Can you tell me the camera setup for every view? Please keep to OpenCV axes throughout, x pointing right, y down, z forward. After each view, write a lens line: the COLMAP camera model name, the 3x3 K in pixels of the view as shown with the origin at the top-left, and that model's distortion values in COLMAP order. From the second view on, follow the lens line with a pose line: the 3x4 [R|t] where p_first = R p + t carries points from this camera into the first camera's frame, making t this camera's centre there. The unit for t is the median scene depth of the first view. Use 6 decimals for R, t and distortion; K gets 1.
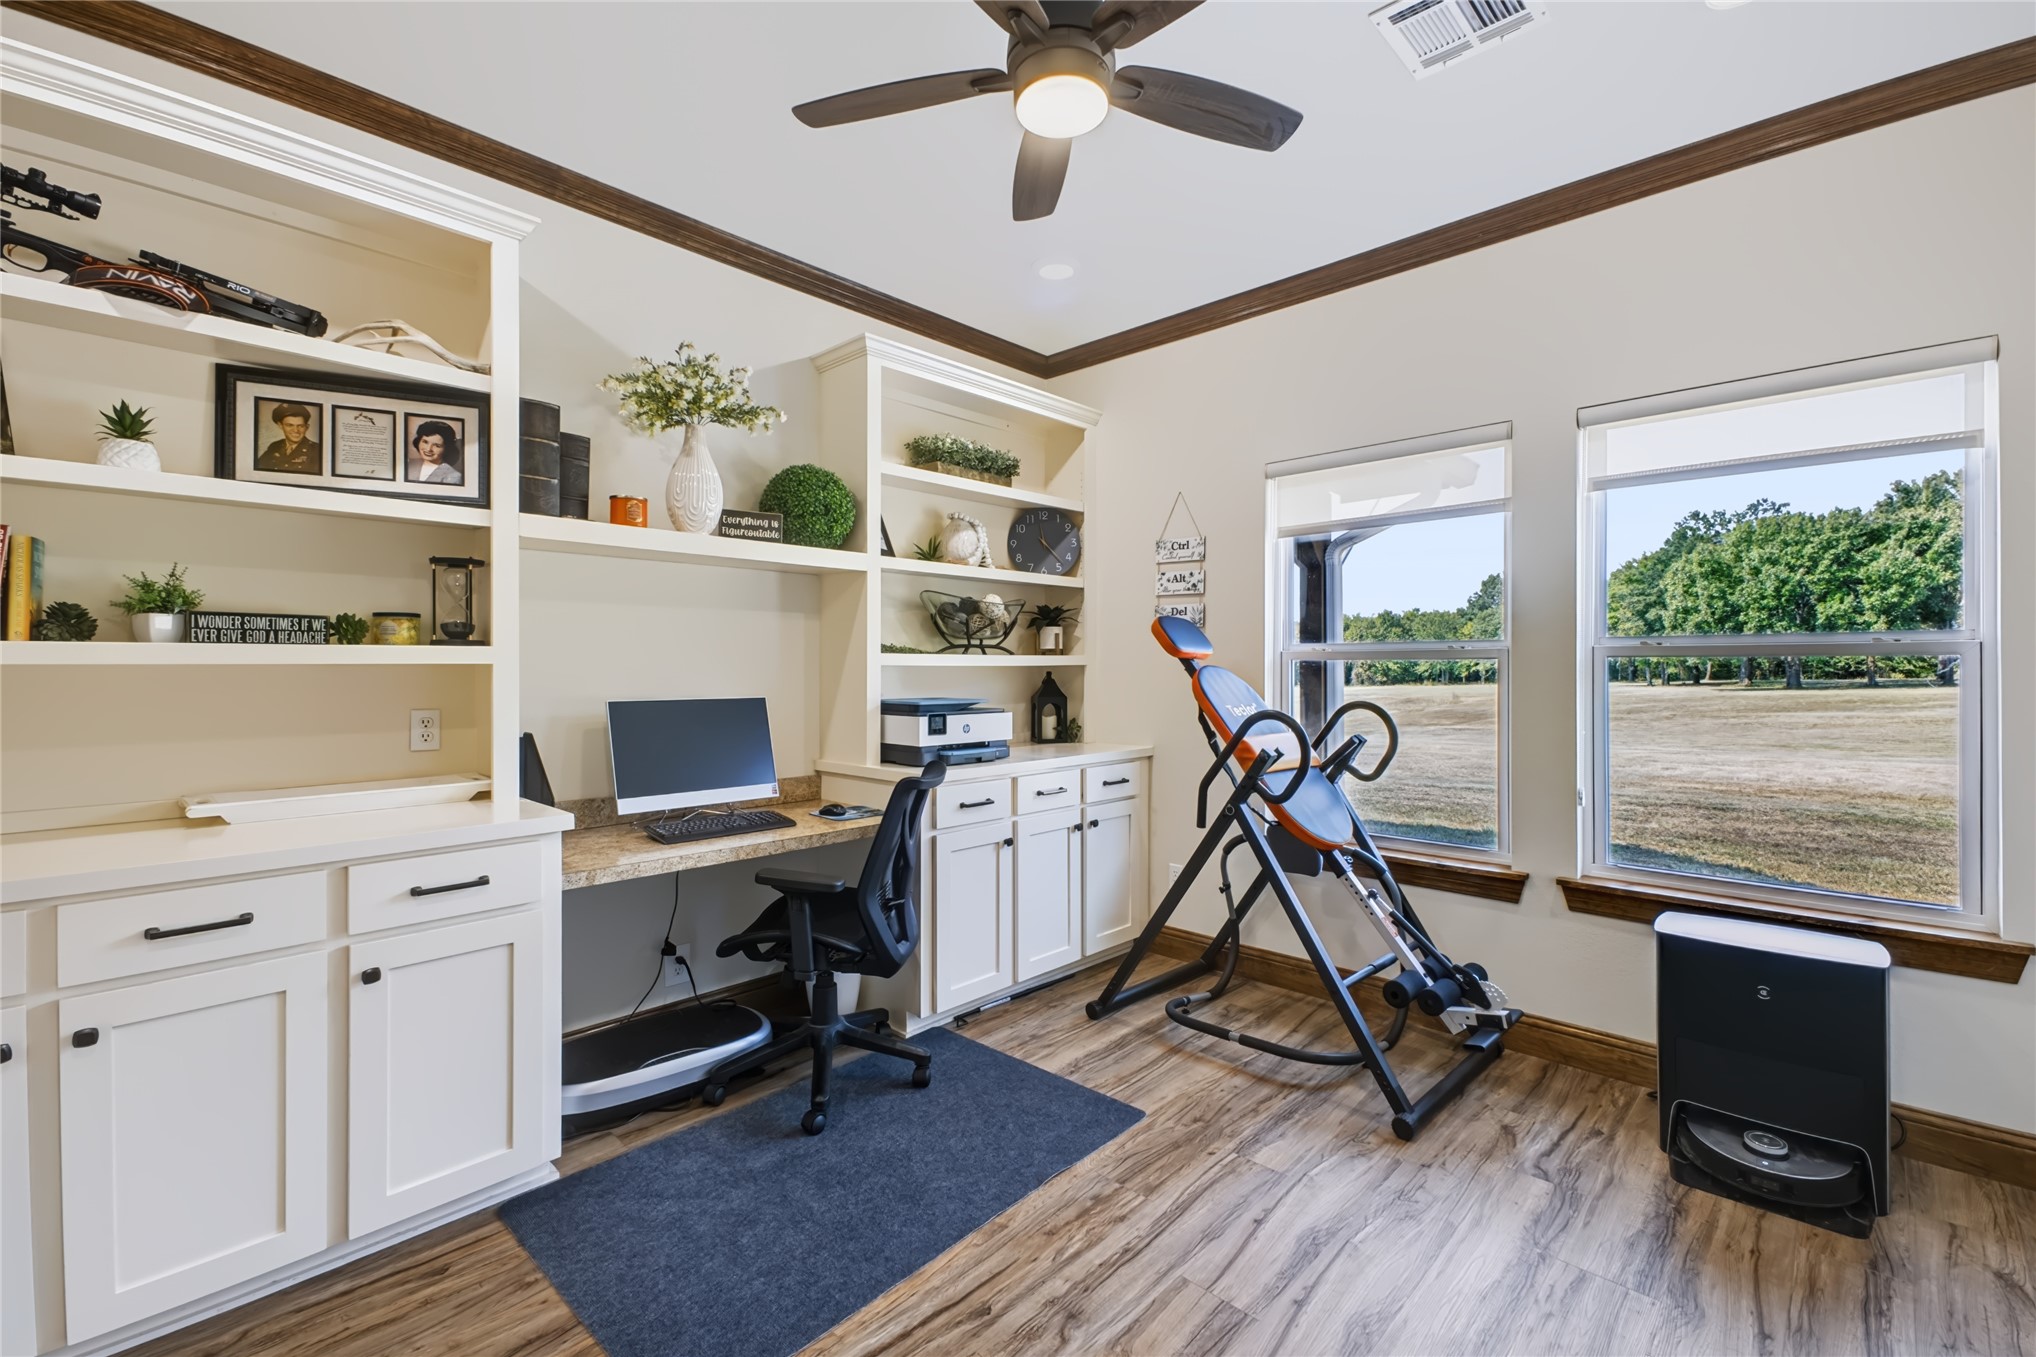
lens RADIAL K [[890.2, 0, 982.8], [0, 890.2, 666.2], [0, 0, 1]] dist [0.001149, 0.000357]
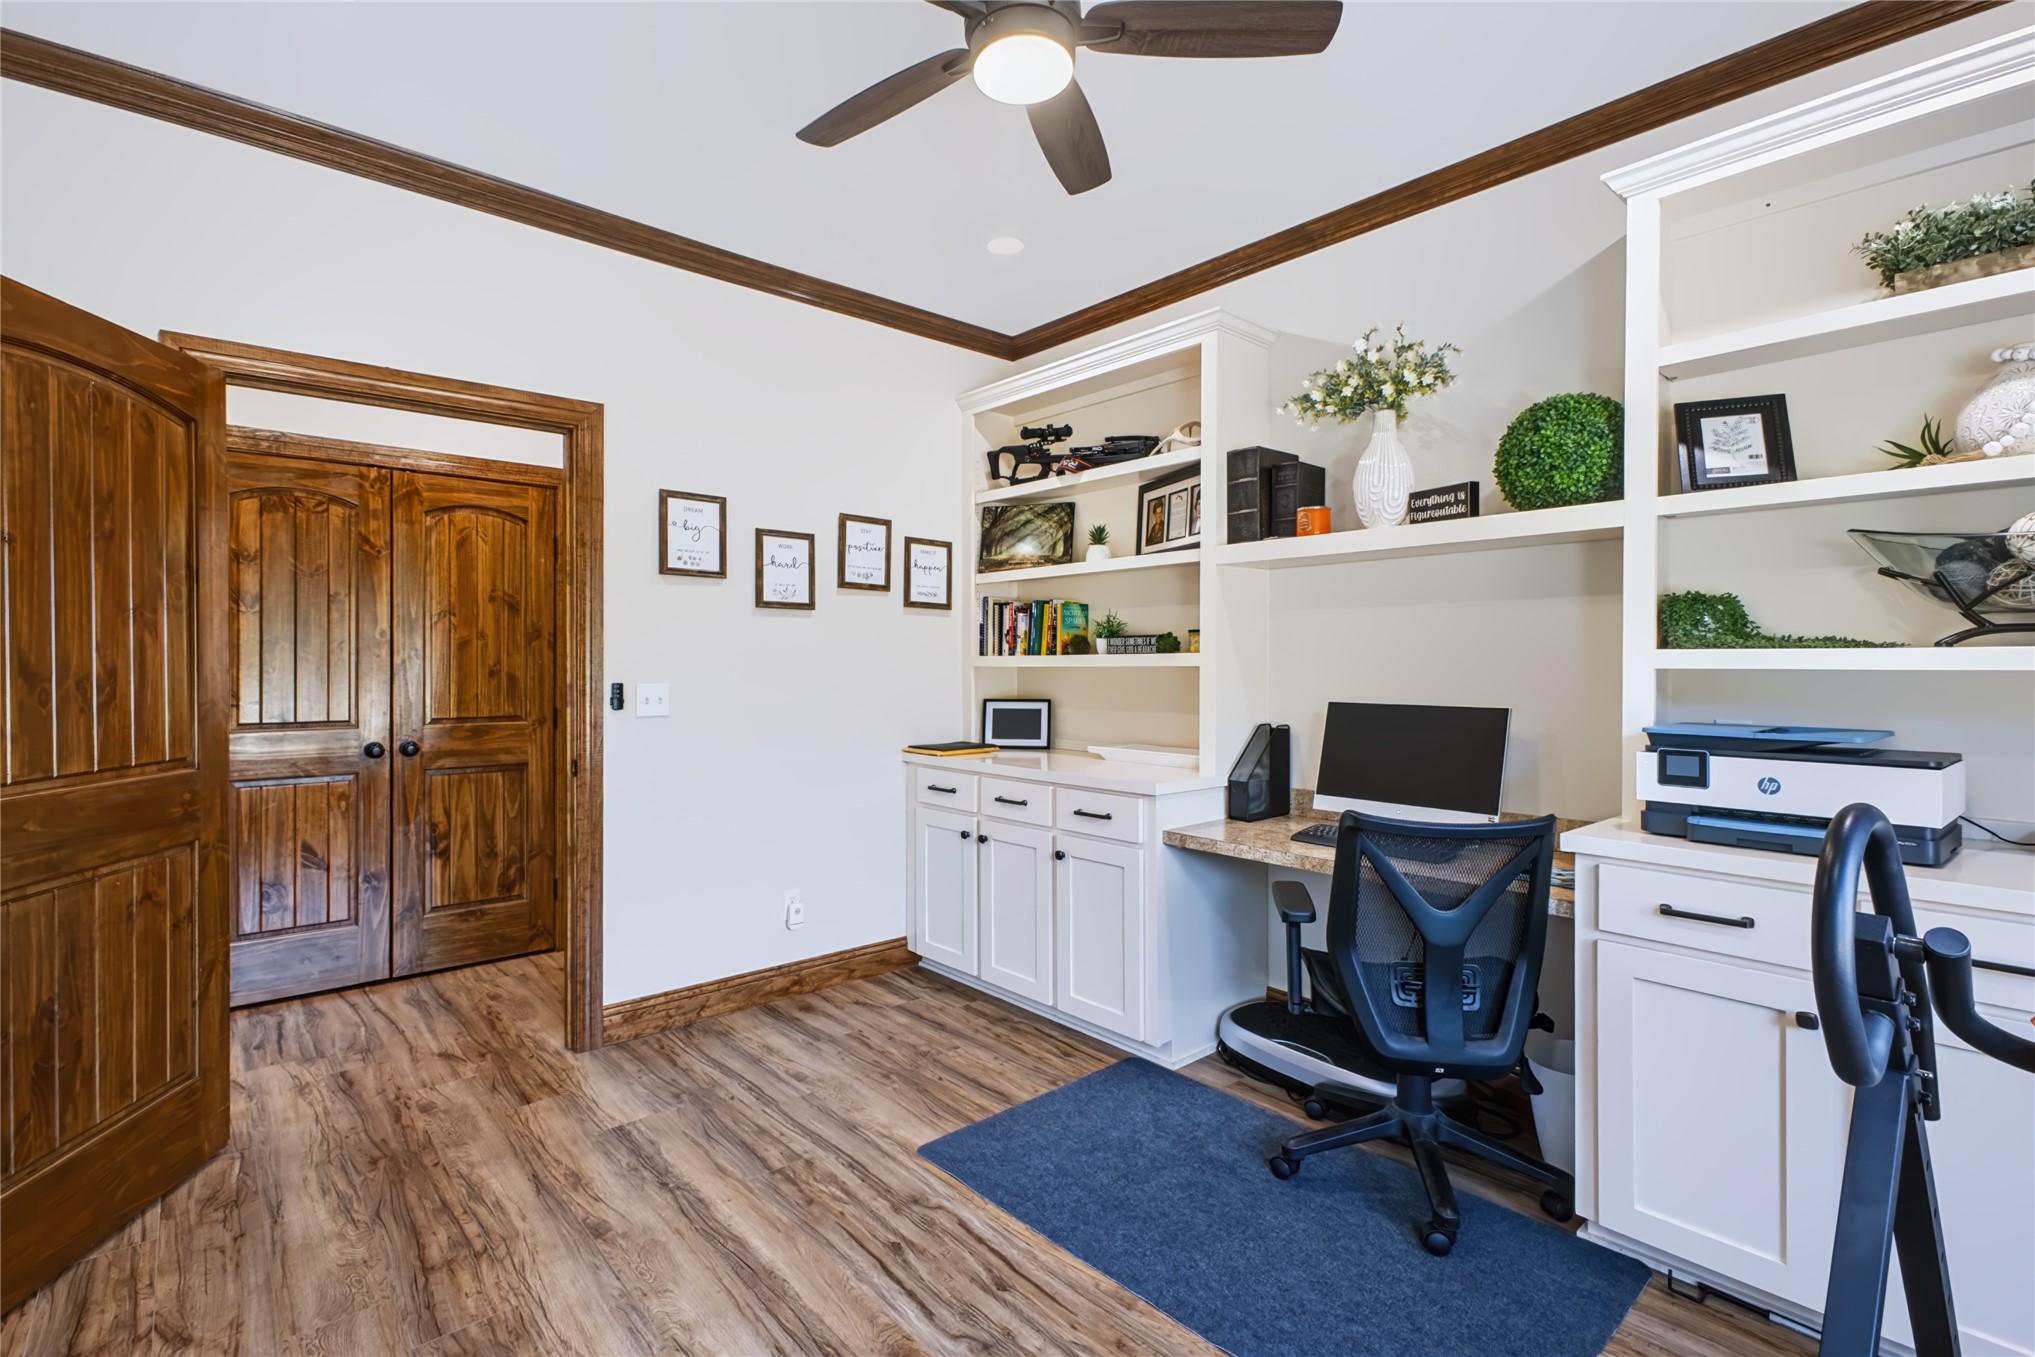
lens RADIAL K [[889.7, 0, 982.3], [0, 889.7, 666.2], [0, 0, 1]] dist [0.001149, 0.000357]
pose [[-0.076070, -0.000022, -0.997103, 0.768155], [-0.002287, 0.999997, 0.000153, -0.002245], [0.997100, 0.002291, -0.076070, 0.776731]]
